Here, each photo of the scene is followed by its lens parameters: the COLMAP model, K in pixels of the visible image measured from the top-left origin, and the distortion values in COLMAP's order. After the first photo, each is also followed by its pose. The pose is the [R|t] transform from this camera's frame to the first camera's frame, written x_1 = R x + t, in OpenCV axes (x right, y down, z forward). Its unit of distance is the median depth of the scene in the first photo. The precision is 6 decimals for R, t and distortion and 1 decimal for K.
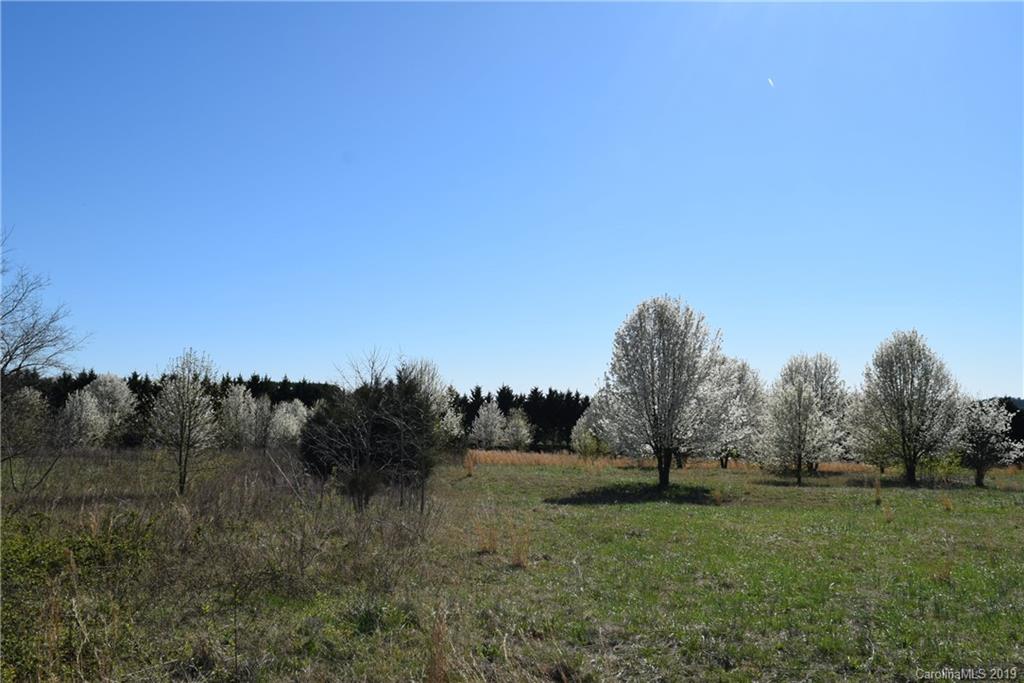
lens RADIAL K [[788.7, 0, 512.9], [0, 788.7, 338.9], [0, 0, 1]] dist [-0.024473, 0.012986]
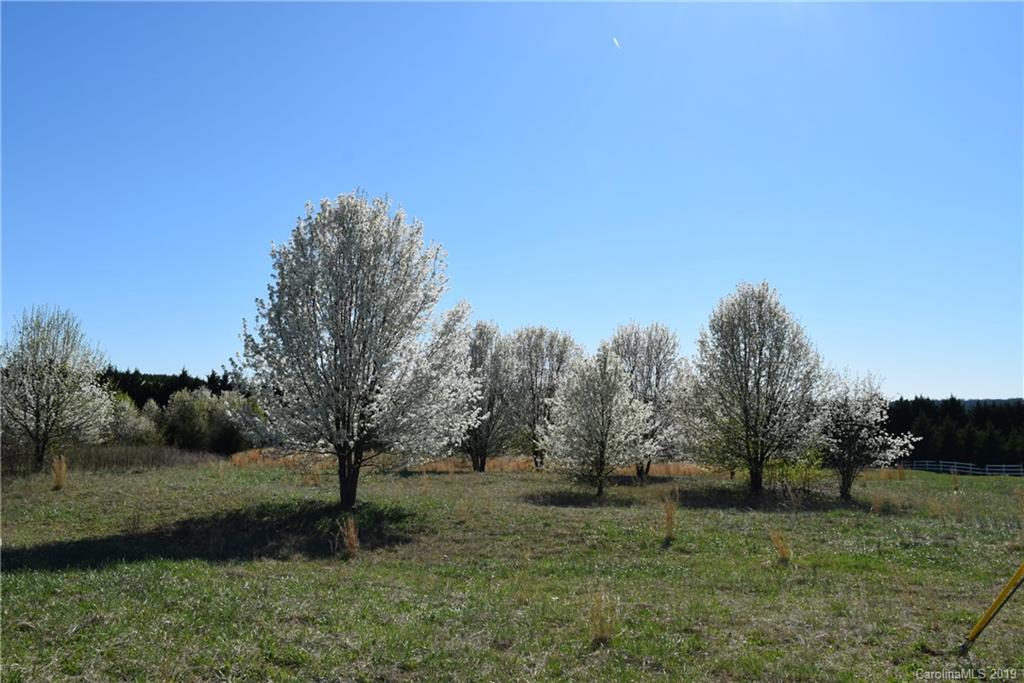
lens RADIAL K [[788.7, 0, 507.1], [0, 788.7, 338.3], [0, 0, 1]] dist [-0.024473, 0.012986]
pose [[0.992244, 0.017107, 0.123125, 0.193846], [-0.017345, 0.999849, 0.000856, 0.045725], [-0.123092, -0.002985, 0.992391, 0.318993]]
